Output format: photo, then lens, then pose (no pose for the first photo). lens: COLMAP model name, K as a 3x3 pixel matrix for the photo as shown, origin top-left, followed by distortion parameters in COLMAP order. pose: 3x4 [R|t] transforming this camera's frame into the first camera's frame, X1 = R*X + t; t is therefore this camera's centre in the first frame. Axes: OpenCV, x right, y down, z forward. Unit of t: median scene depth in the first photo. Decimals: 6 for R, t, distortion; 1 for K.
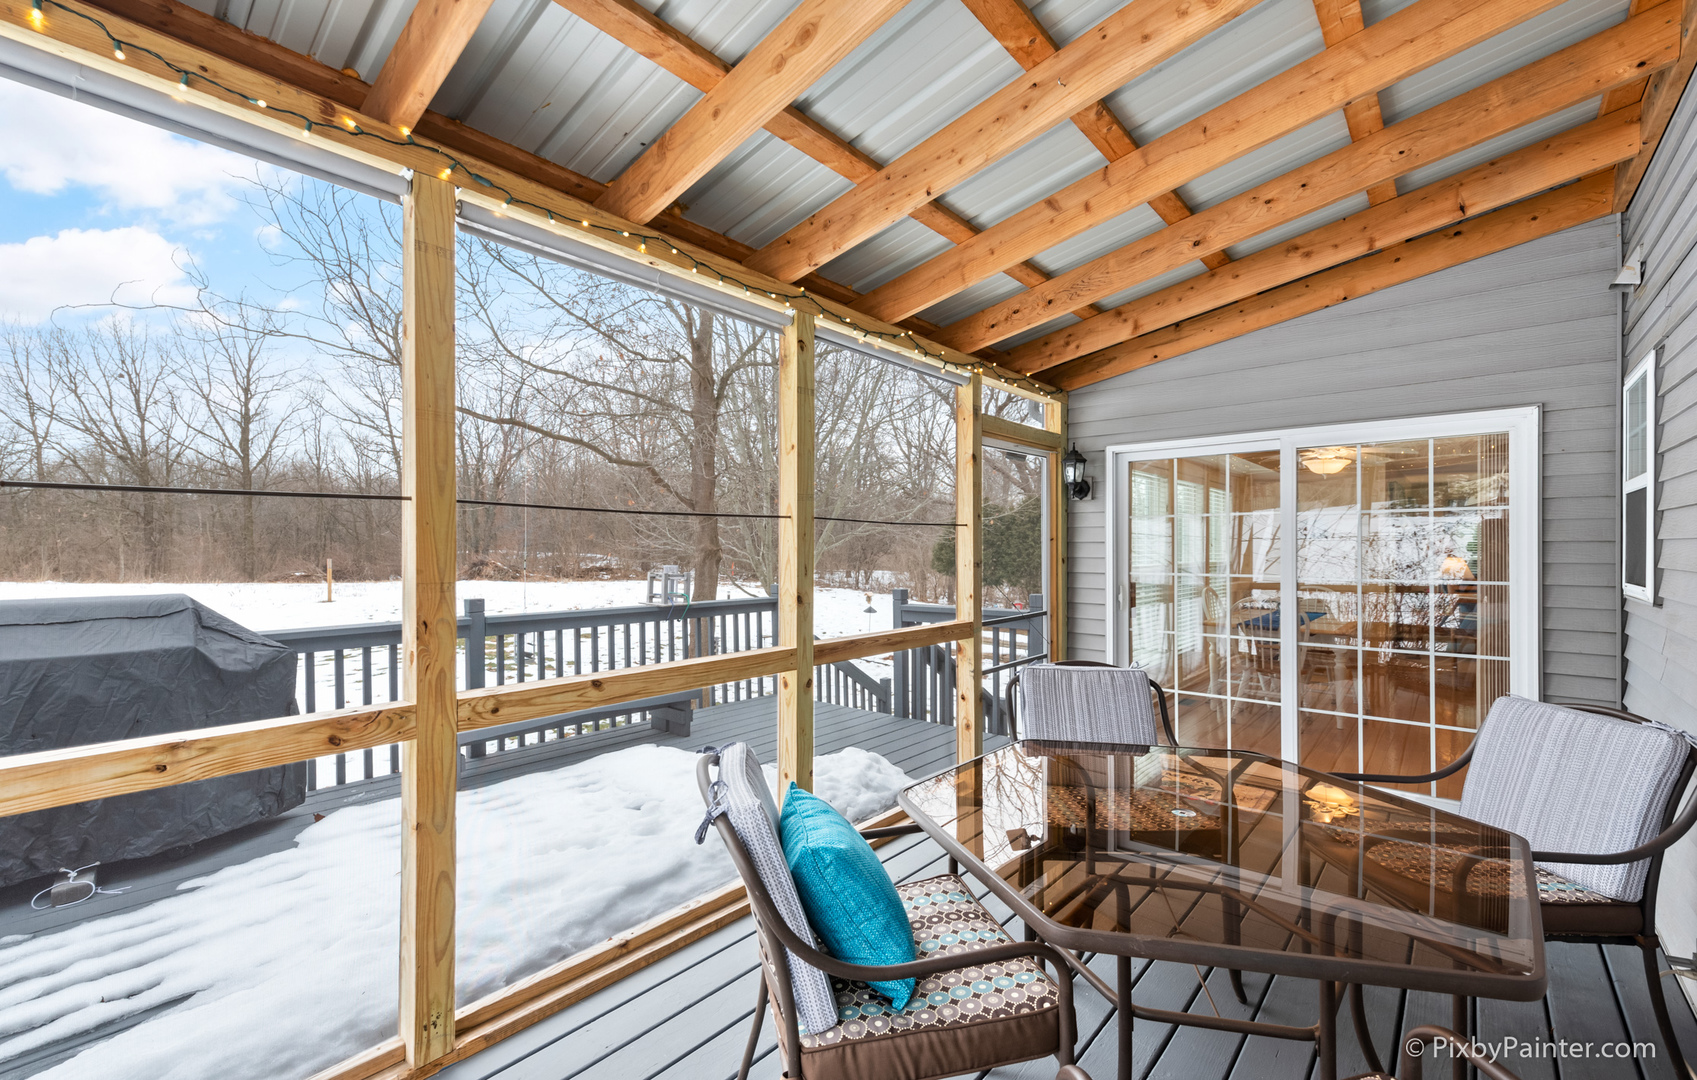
lens RADIAL K [[721.1, 0, 867.7], [0, 721.1, 527.2], [0, 0, 1]] dist [0.012826, -0.000231]
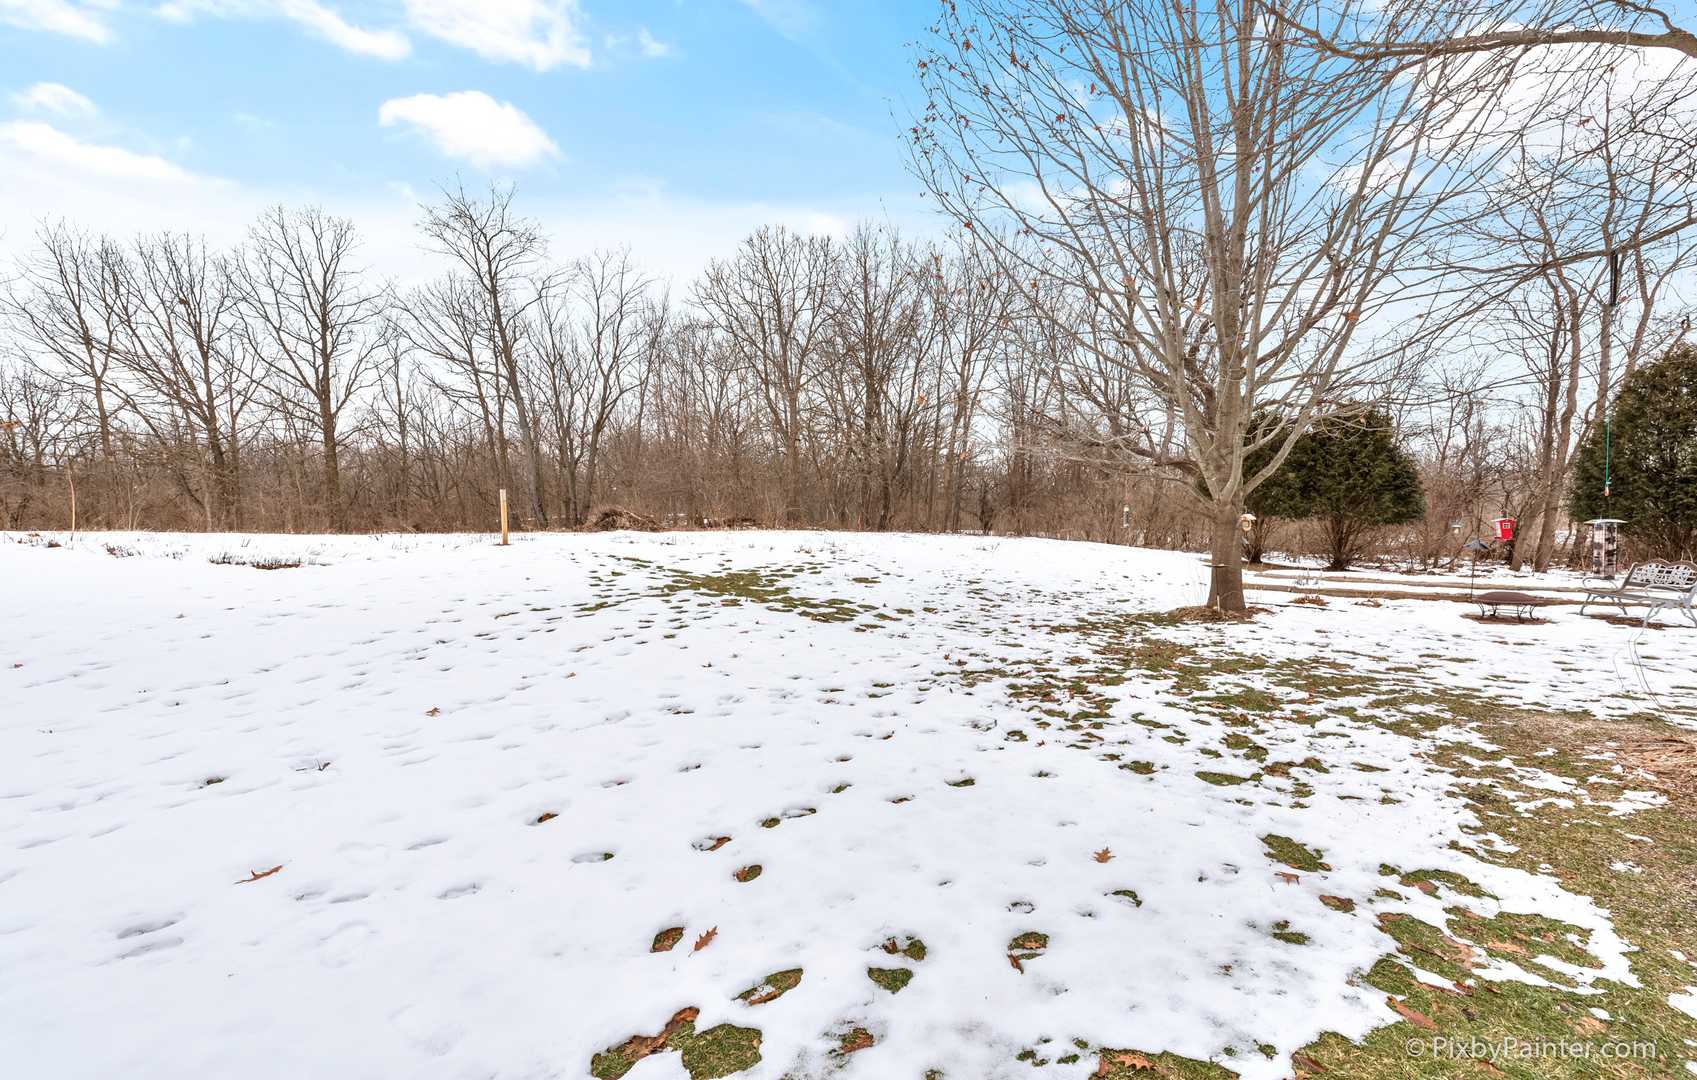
lens RADIAL K [[715.6, 0, 865.4], [0, 715.6, 538.6], [0, 0, 1]] dist [0.015236, -0.000105]
pose [[0.999722, -0.018267, -0.014917, -0.203678], [0.019014, 0.998488, 0.051585, 0.037702], [0.013952, -0.051855, 0.998557, 0.141226]]
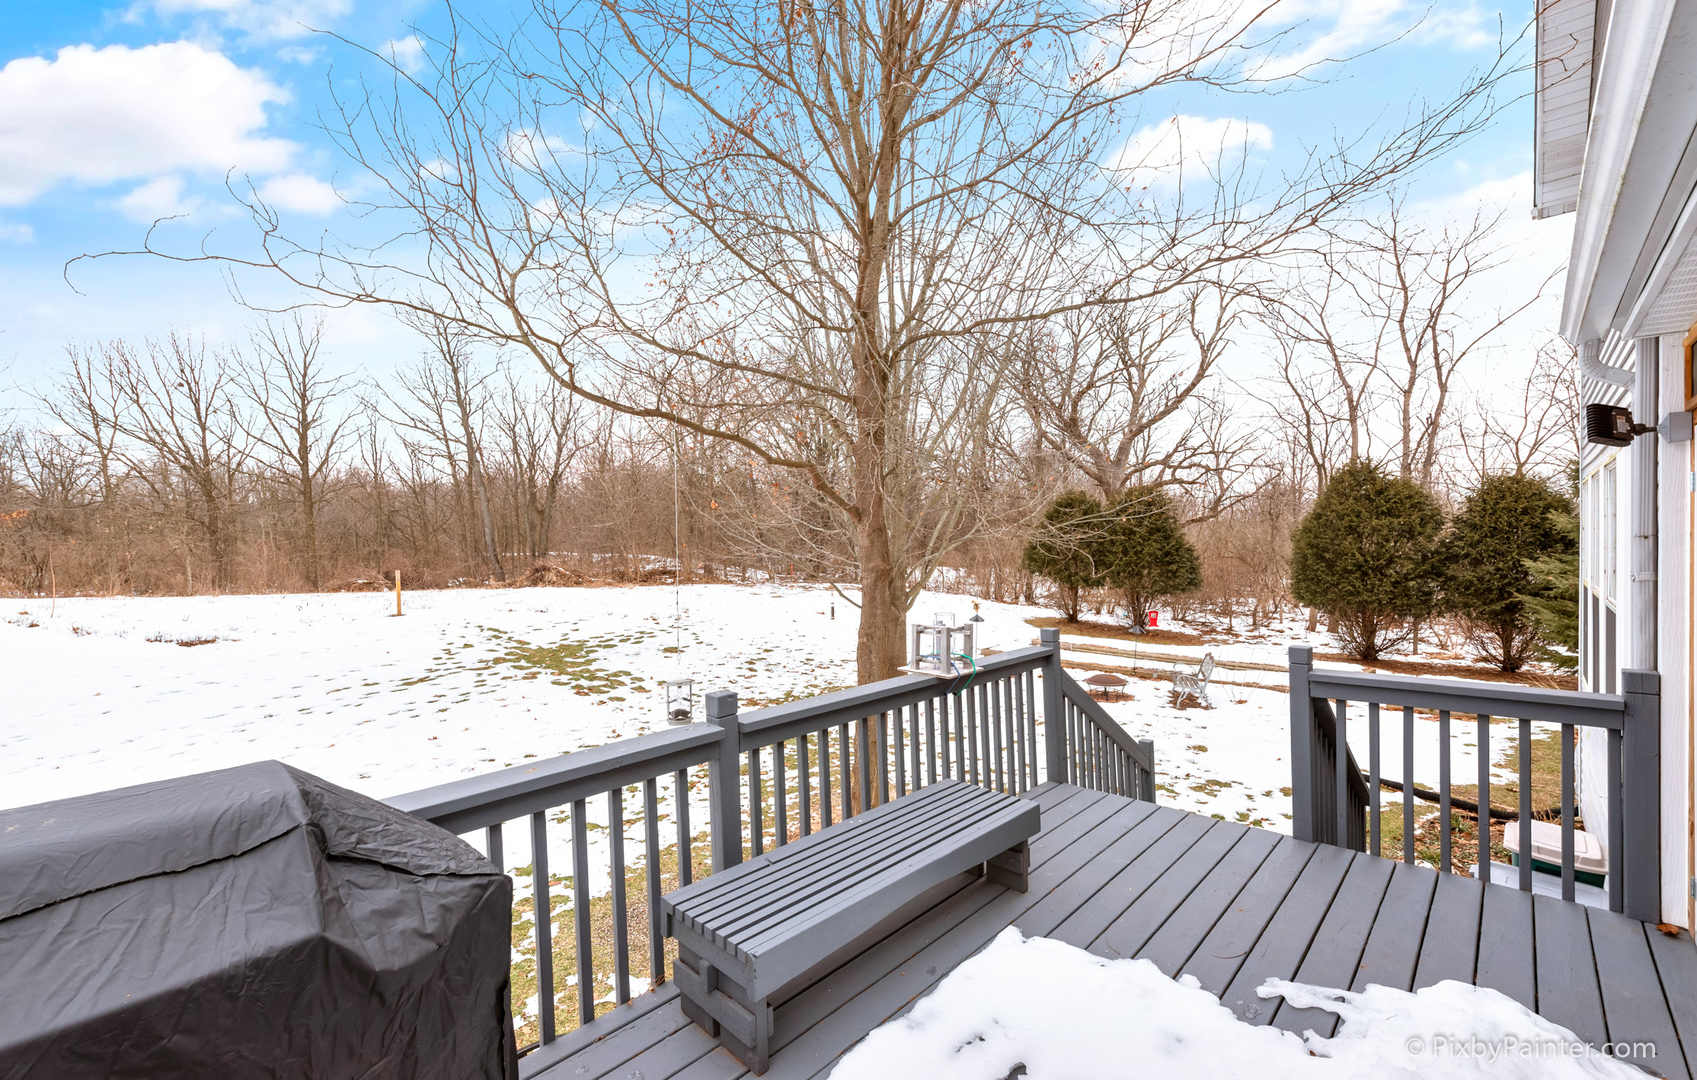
lens RADIAL K [[715.6, 0, 865.4], [0, 715.6, 538.6], [0, 0, 1]] dist [0.015236, -0.000105]
pose [[0.998788, -0.017562, -0.045980, -0.051962], [0.018731, 0.999509, 0.025122, -0.006069], [0.045516, -0.025953, 0.998626, 0.053426]]
